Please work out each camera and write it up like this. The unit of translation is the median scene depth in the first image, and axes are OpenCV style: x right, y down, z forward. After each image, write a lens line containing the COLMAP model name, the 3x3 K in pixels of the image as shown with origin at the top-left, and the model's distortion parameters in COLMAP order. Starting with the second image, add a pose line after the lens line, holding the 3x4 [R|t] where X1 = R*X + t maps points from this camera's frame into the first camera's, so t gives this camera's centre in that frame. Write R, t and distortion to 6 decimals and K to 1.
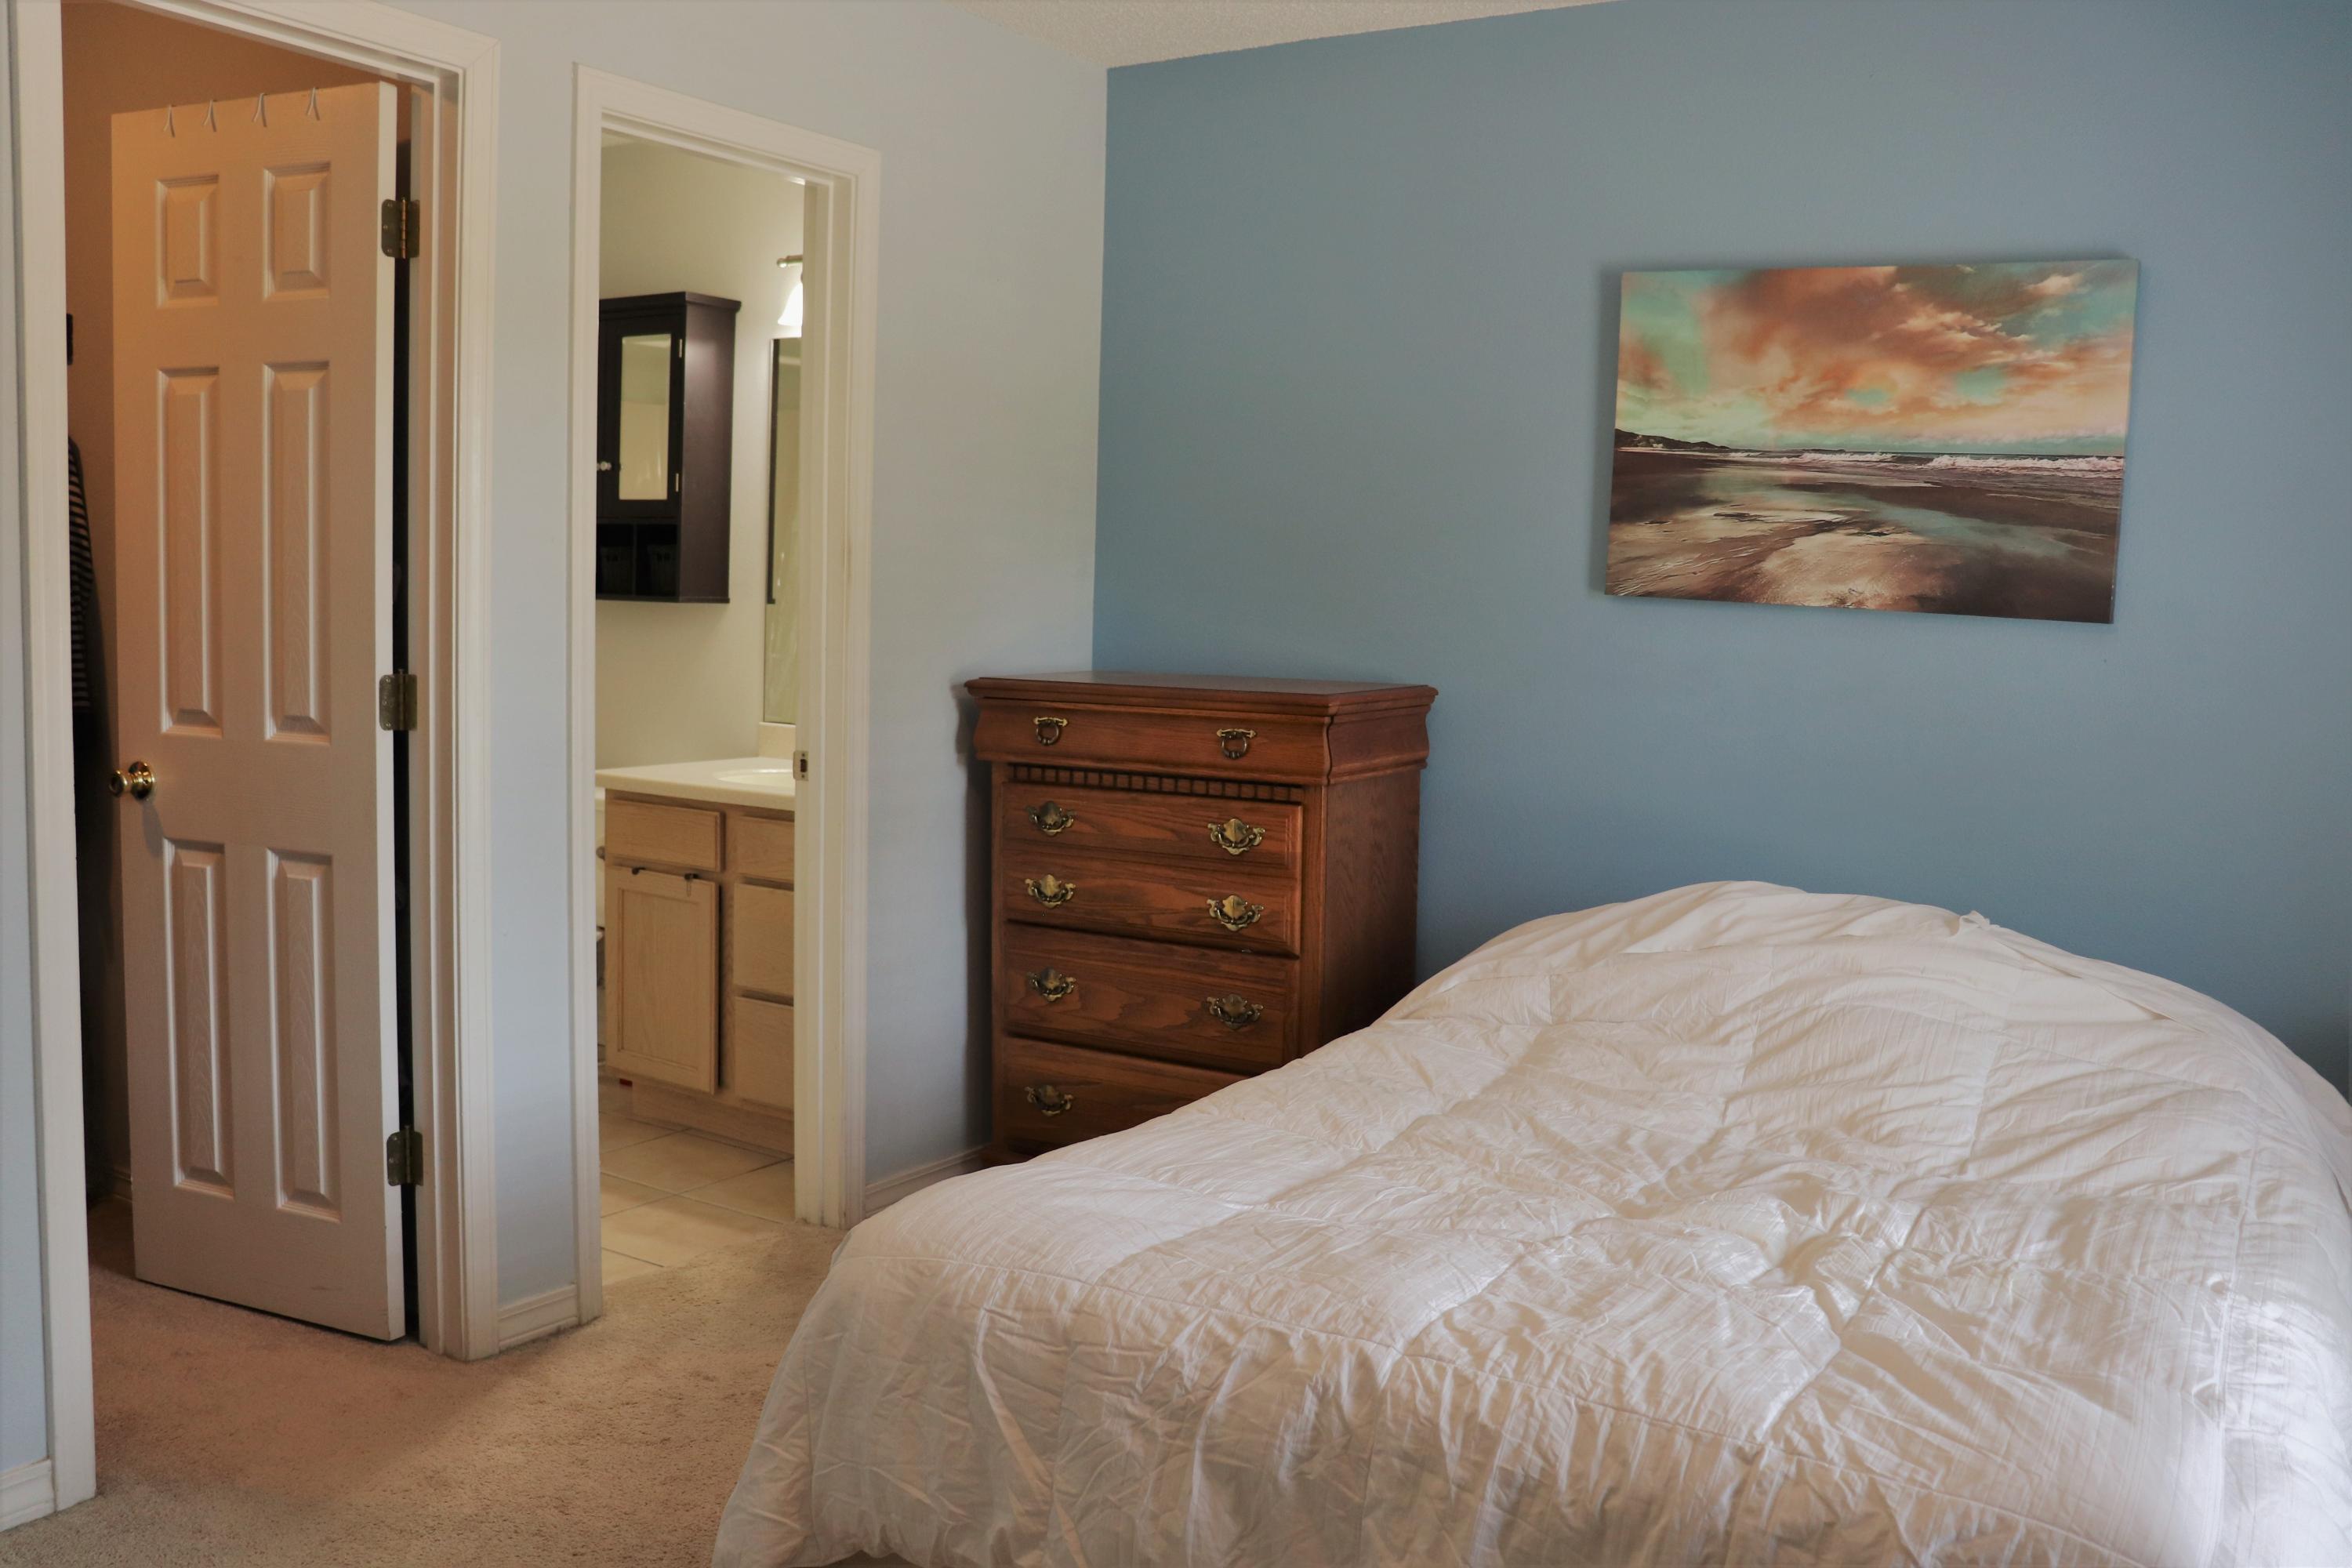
lens RADIAL K [[1933.4, 0, 1176.0], [0, 1933.4, 784.0], [0, 0, 1]] dist [-0.153767, 0.124207]
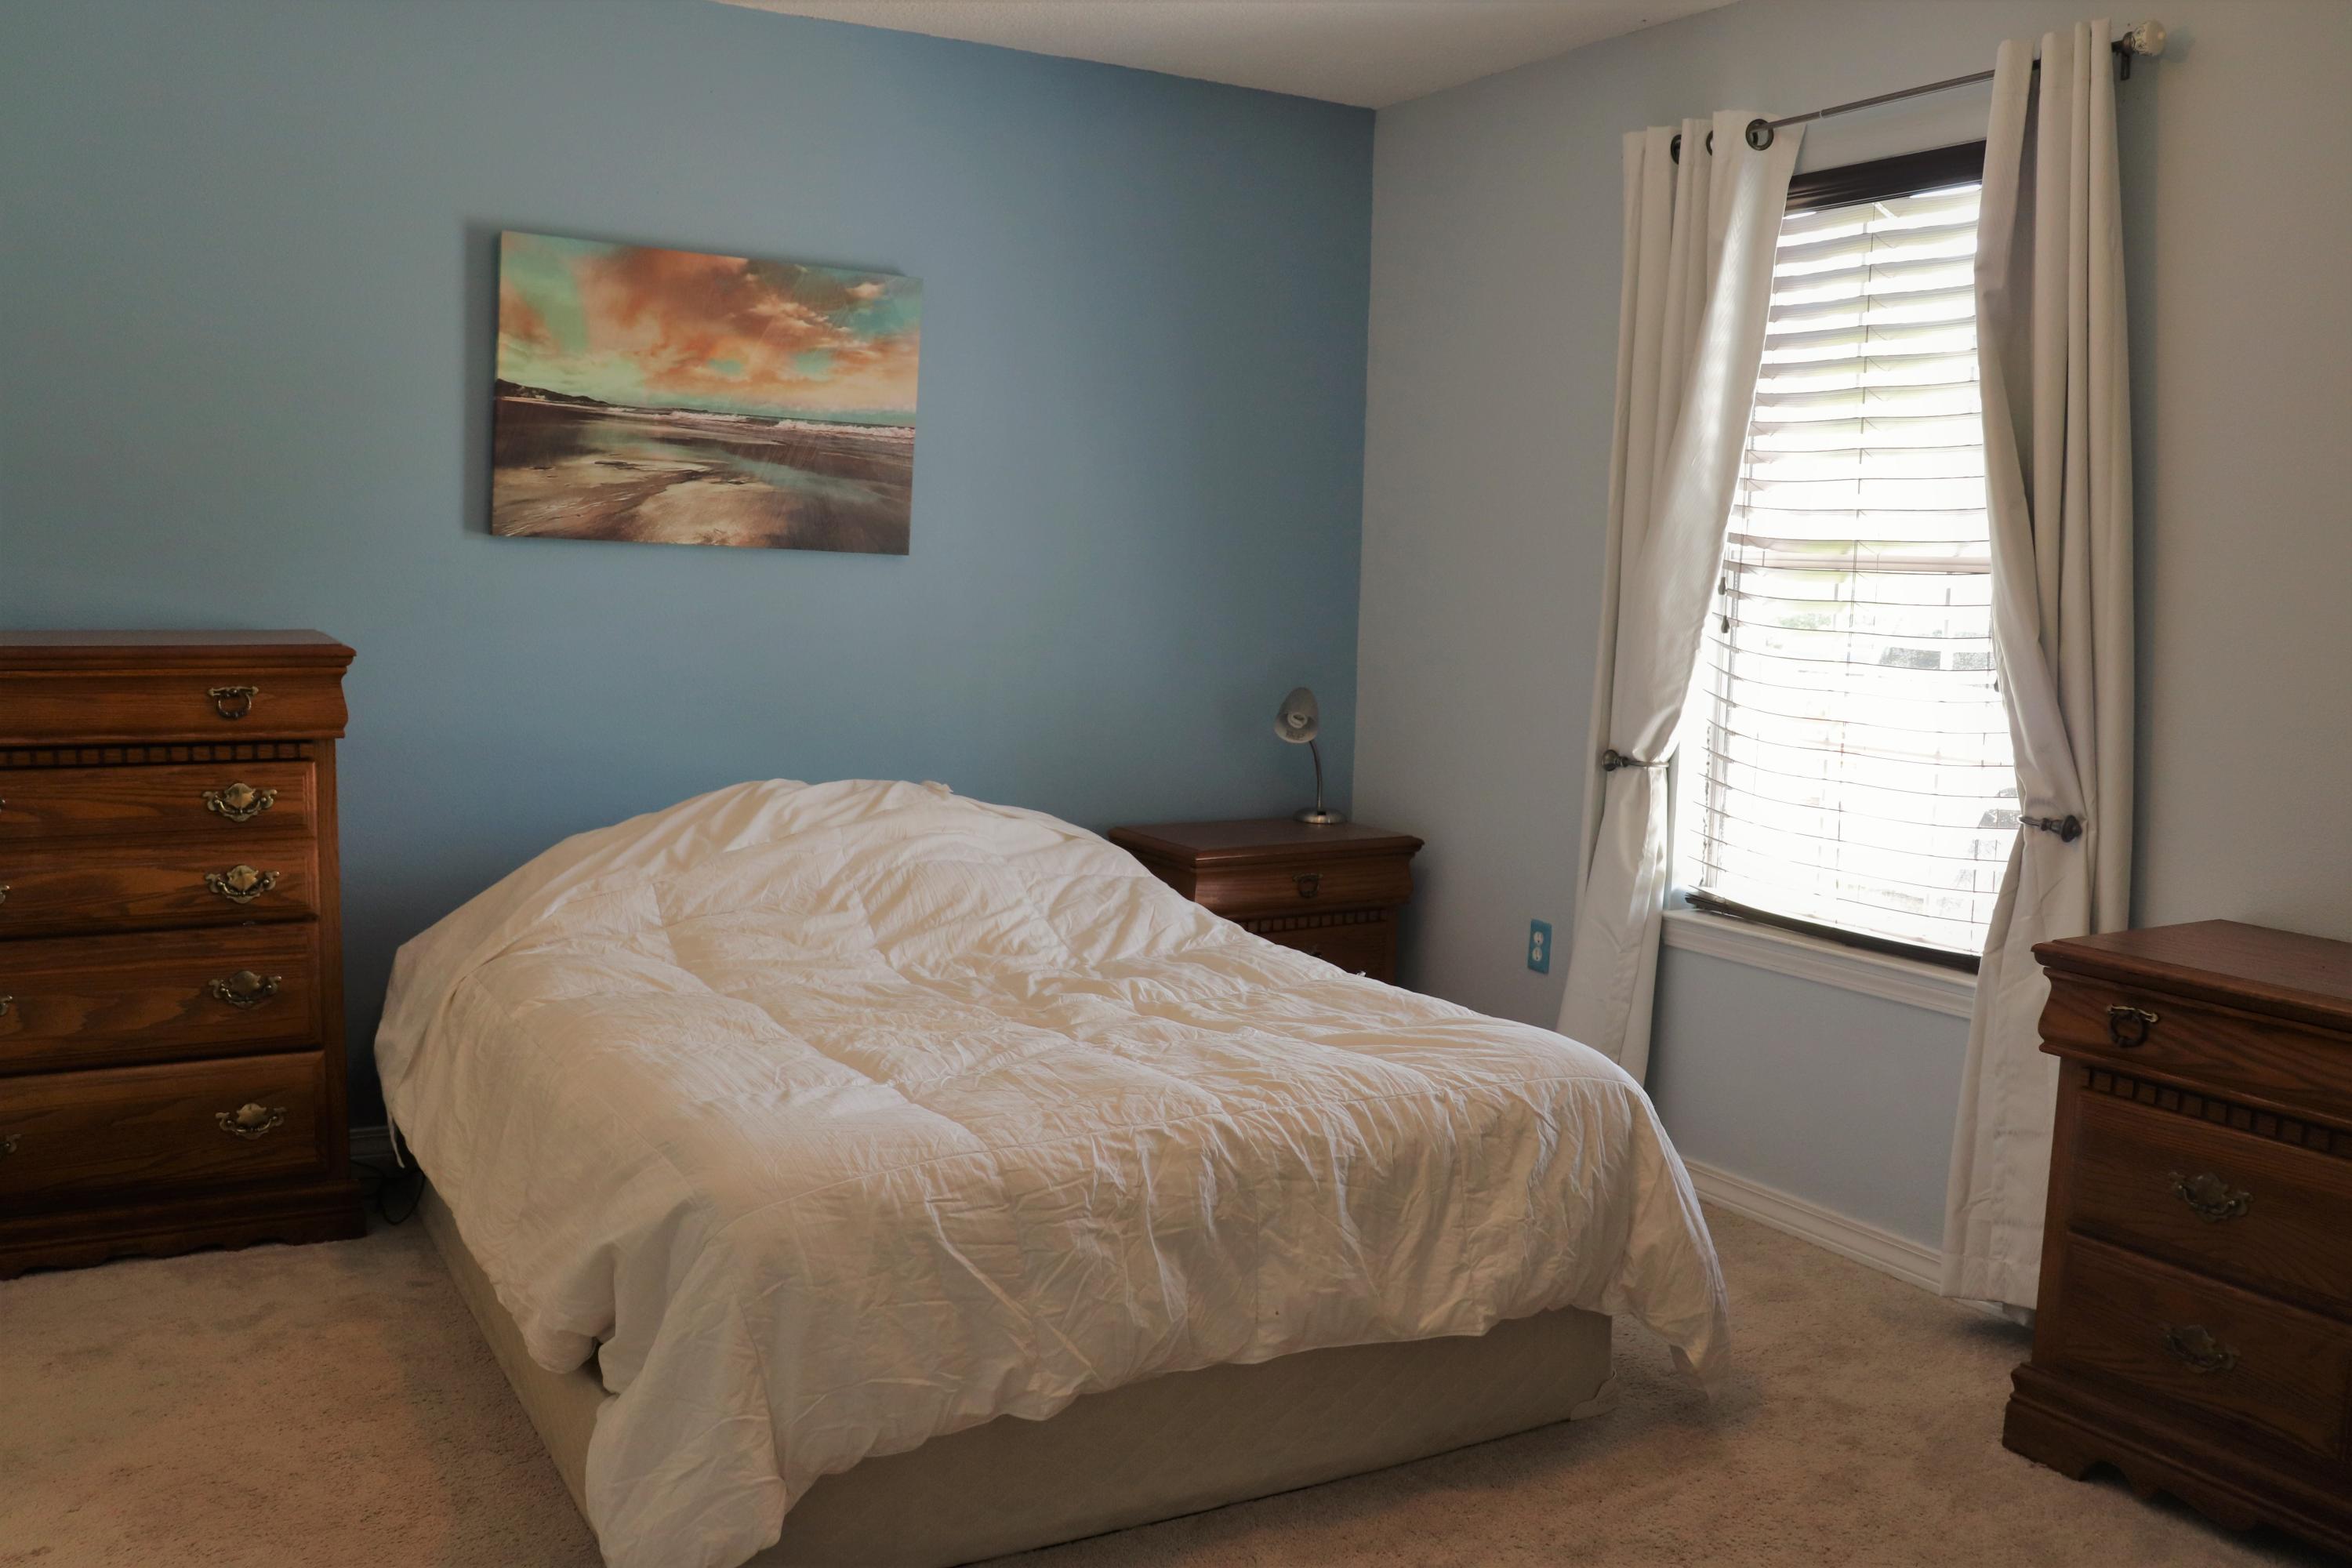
lens RADIAL K [[1914.1, 0, 1136.4], [0, 1914.1, 778.7], [0, 0, 1]] dist [-0.154369, 0.129298]
pose [[0.493805, -0.110750, 0.862491, -0.549937], [0.068516, 0.993728, 0.088375, -0.034973], [-0.866869, 0.015454, 0.498296, 0.188994]]
